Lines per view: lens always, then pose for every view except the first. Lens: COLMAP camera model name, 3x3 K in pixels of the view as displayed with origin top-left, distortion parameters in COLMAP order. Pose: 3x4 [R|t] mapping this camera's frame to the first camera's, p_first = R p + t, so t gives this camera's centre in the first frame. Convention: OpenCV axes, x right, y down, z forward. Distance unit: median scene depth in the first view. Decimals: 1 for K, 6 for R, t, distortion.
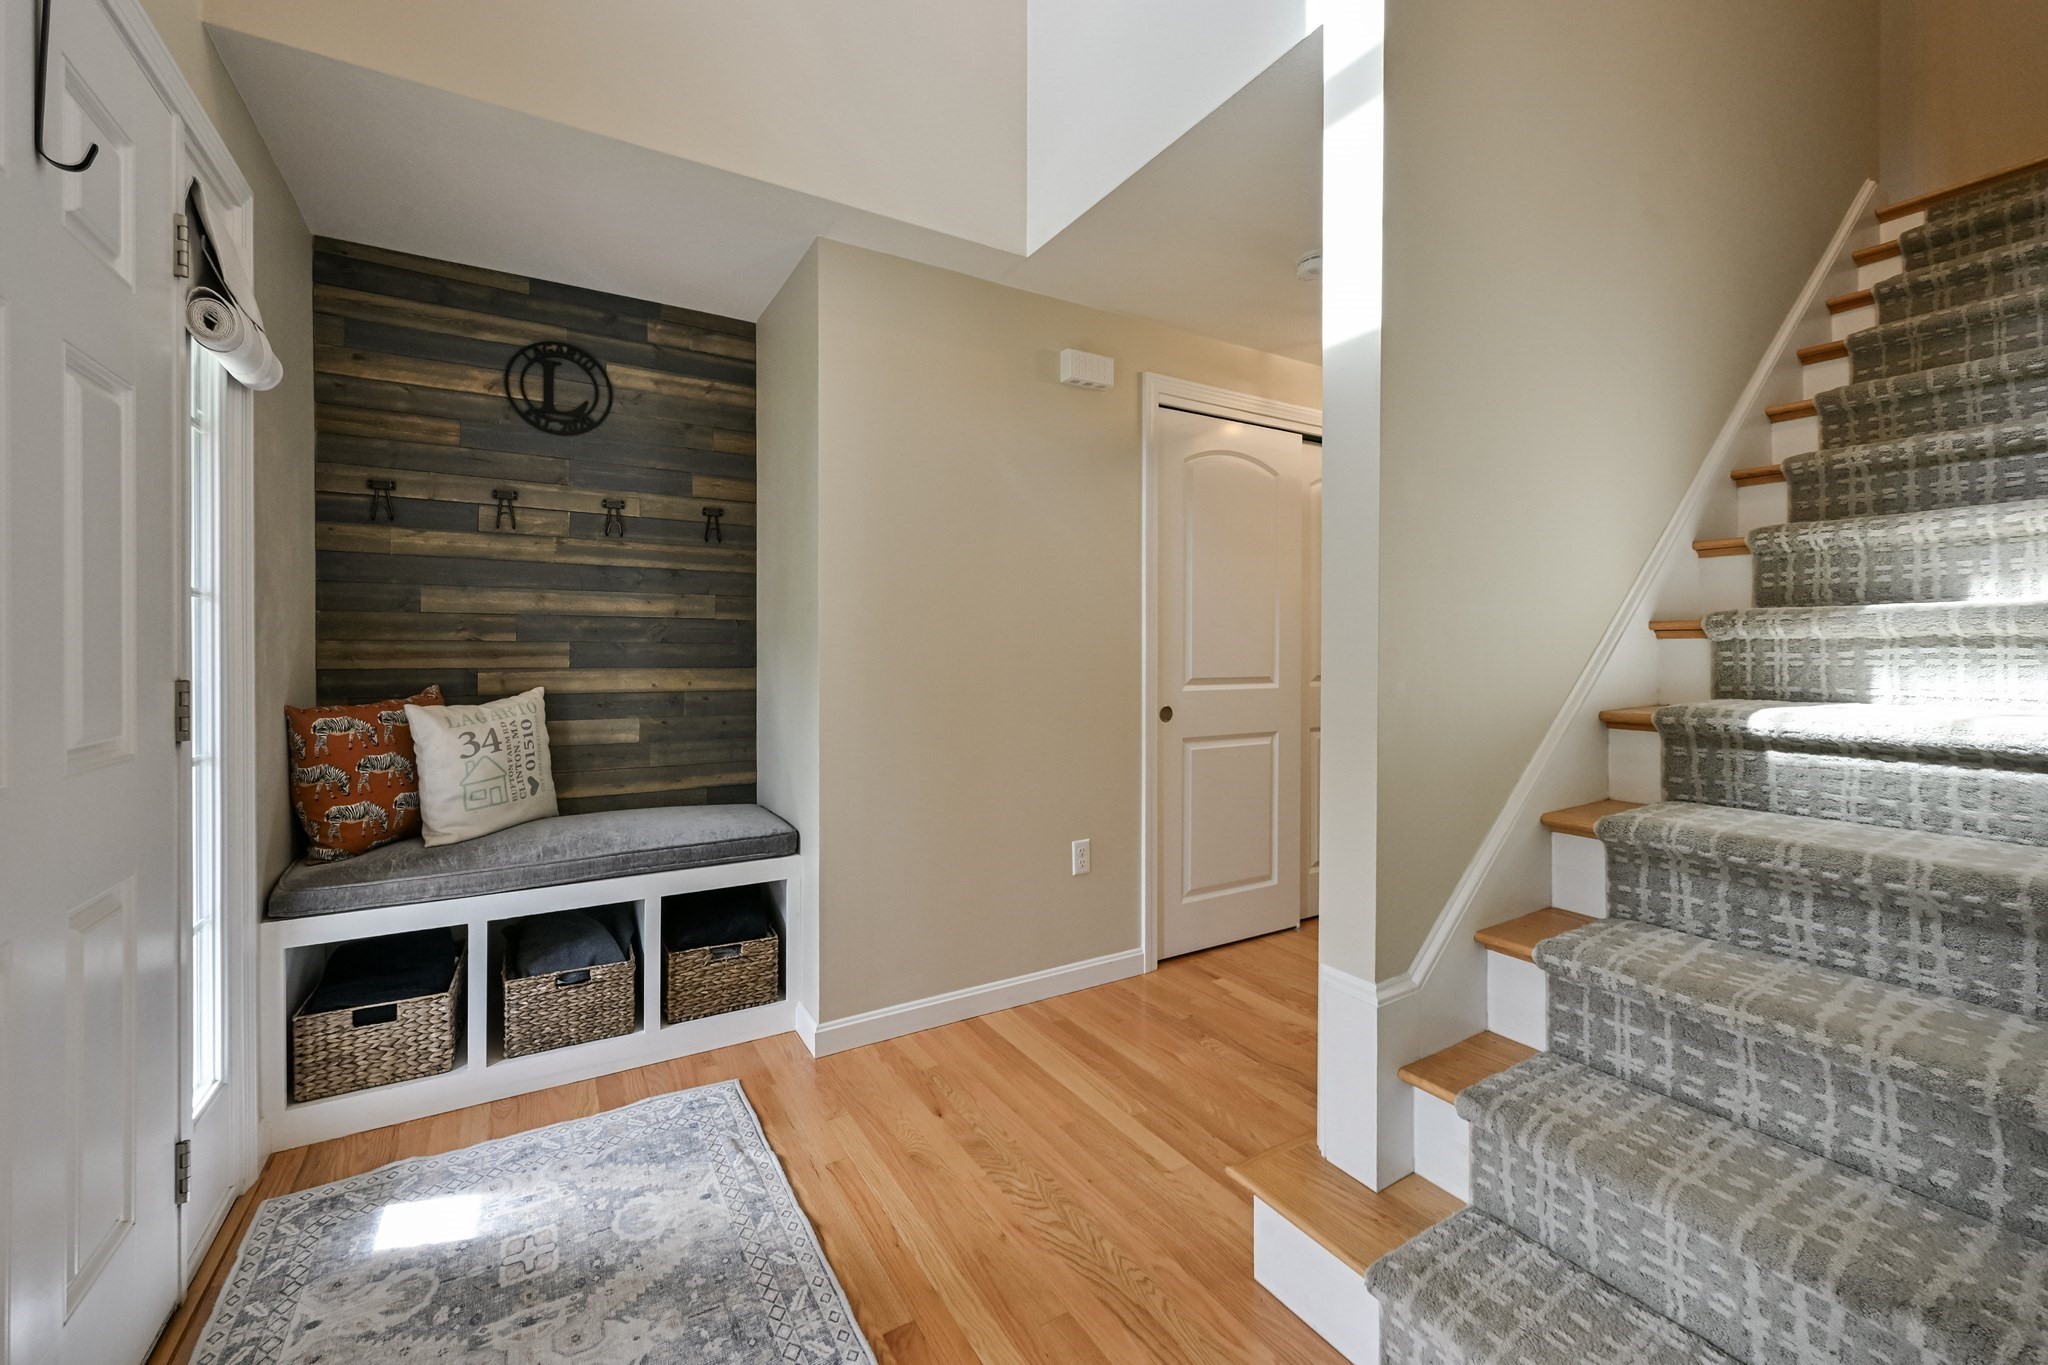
lens RADIAL K [[810.3, 0, 1025.4], [0, 810.3, 661.4], [0, 0, 1]] dist [-0.000548, -0.000093]
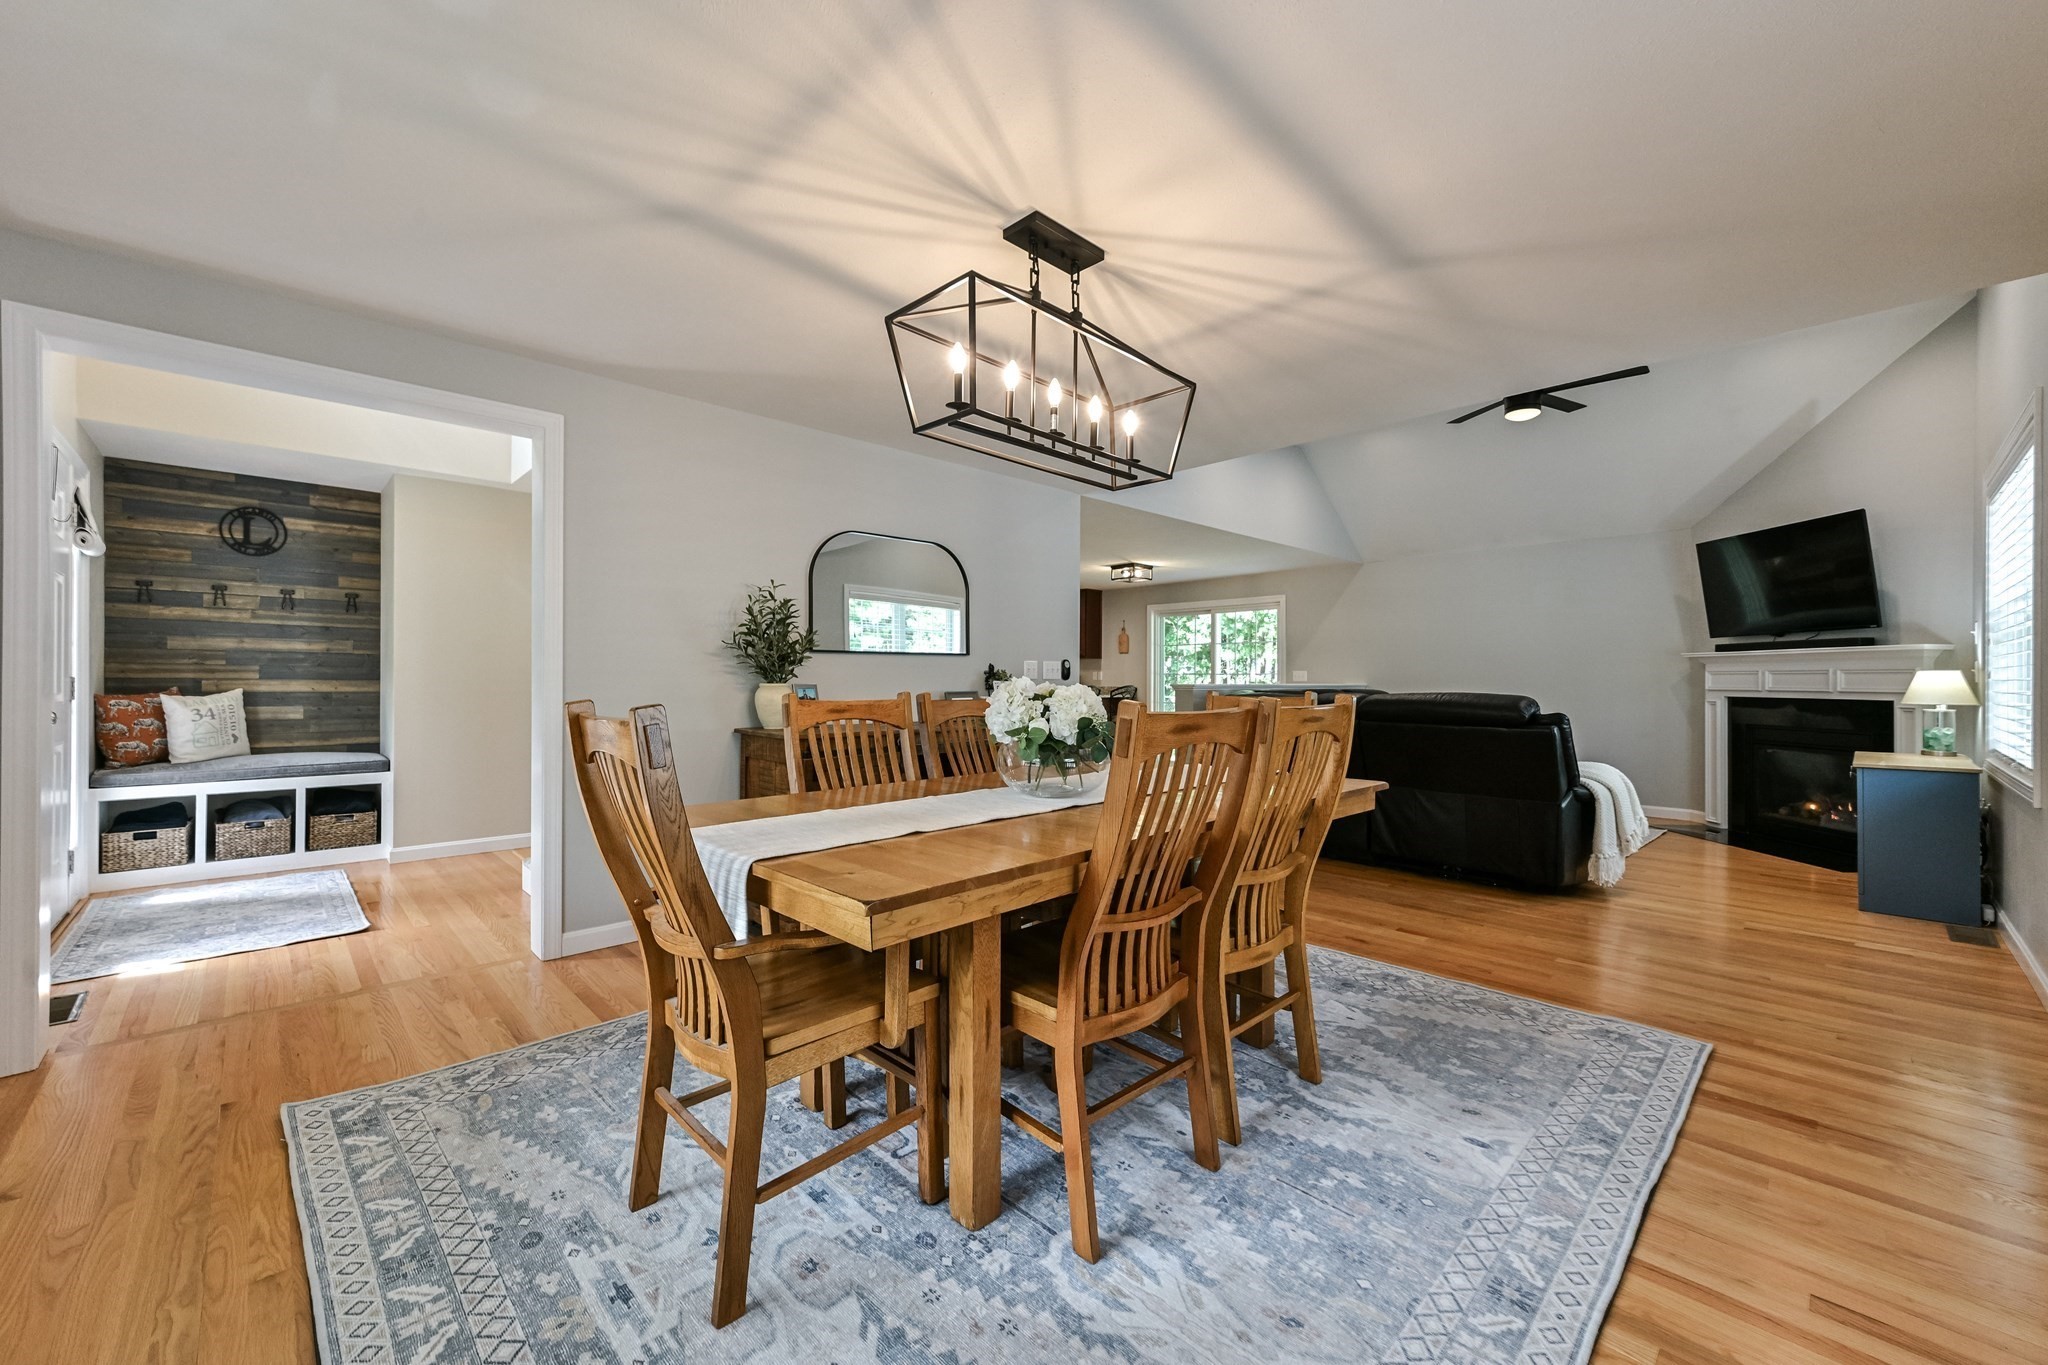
lens RADIAL K [[810.3, 0, 1020.8], [0, 810.3, 687.9], [0, 0, 1]] dist [-0.000548, -0.000093]
pose [[0.979821, 0.001732, 0.199872, 0.852900], [-0.000306, 0.999974, -0.007162, 0.044914], [-0.199879, 0.006956, 0.979796, -1.283628]]
